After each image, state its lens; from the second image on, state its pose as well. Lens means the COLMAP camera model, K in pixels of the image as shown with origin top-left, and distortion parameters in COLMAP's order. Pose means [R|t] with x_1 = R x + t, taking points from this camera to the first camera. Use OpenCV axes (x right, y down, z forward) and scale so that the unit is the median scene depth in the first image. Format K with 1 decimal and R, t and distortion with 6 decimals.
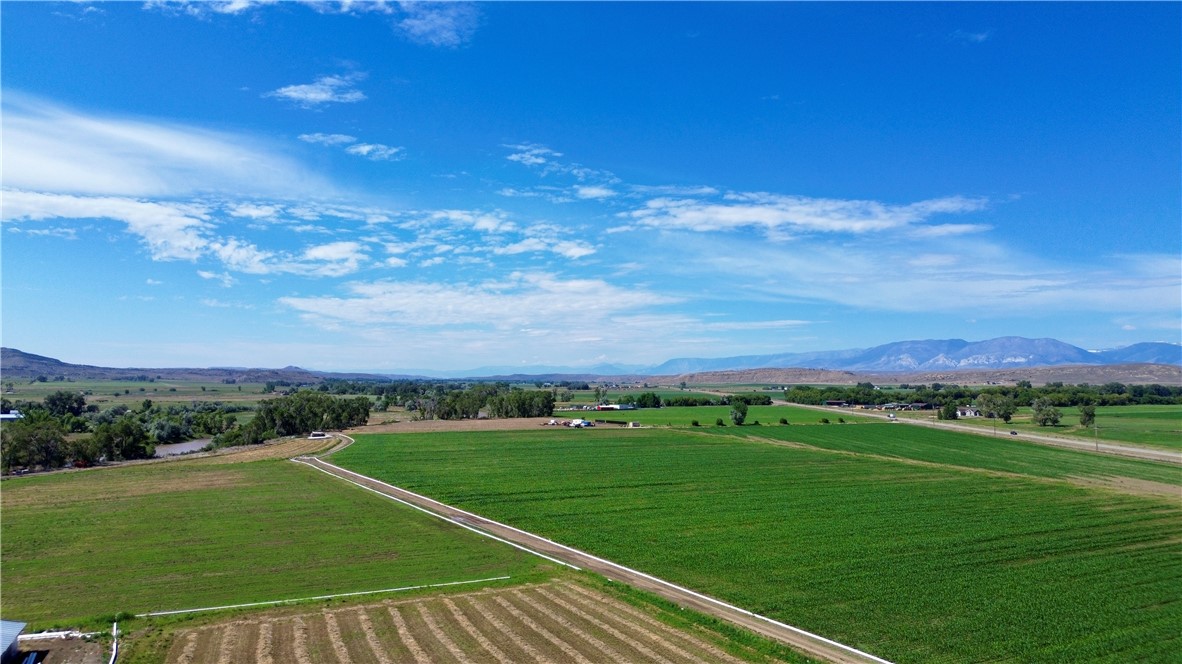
lens RADIAL K [[837.3, 0, 586.9], [0, 837.3, 336.4], [0, 0, 1]] dist [0.081615, -0.083638]
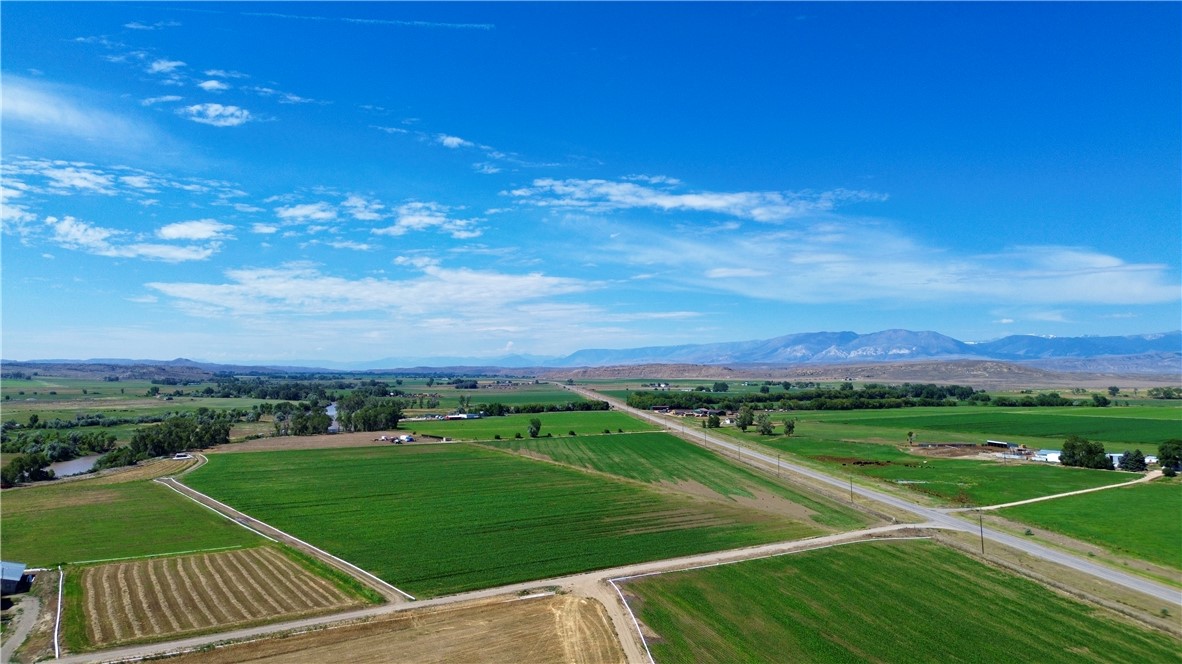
lens RADIAL K [[840.2, 0, 590.6], [0, 840.2, 328.0], [0, 0, 1]] dist [0.084085, -0.090784]
pose [[0.993863, 0.004369, 0.110529, 0.090016], [-0.004635, 0.999987, 0.002149, -0.047033], [-0.110518, -0.002648, 0.993871, -0.209939]]
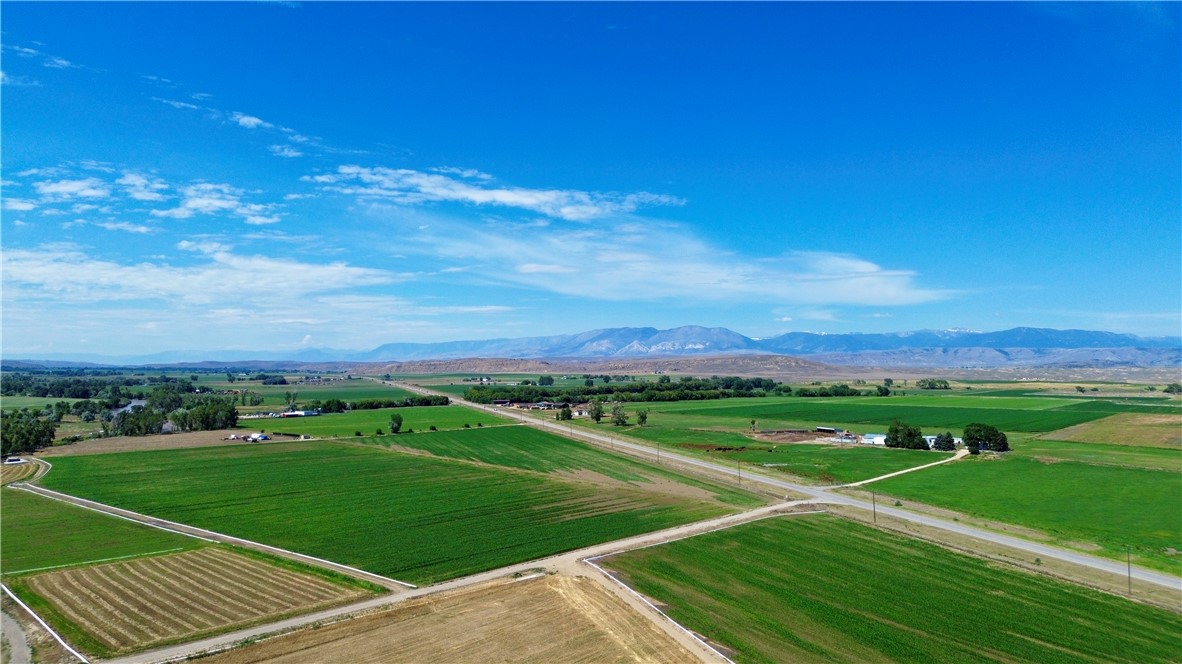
lens RADIAL K [[840.2, 0, 590.6], [0, 840.2, 328.0], [0, 0, 1]] dist [0.084085, -0.090784]
pose [[0.943178, 0.012414, 0.332055, 0.024583], [-0.015427, 0.999860, 0.006439, -0.047401], [-0.331929, -0.011195, 0.943238, -0.215727]]
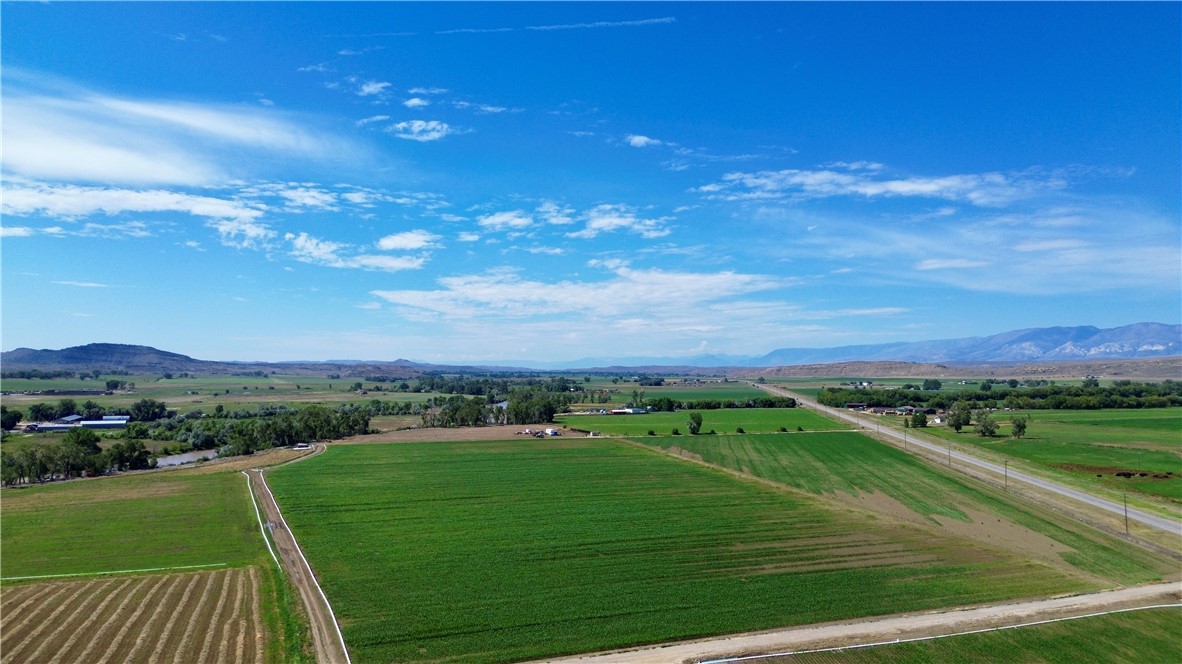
lens RADIAL K [[840.2, 0, 590.6], [0, 840.2, 328.0], [0, 0, 1]] dist [0.084085, -0.090784]
pose [[0.992817, -0.010797, -0.119155, 0.130035], [0.010945, 0.999940, 0.000586, -0.027400], [0.119141, -0.001886, 0.992876, -0.090989]]
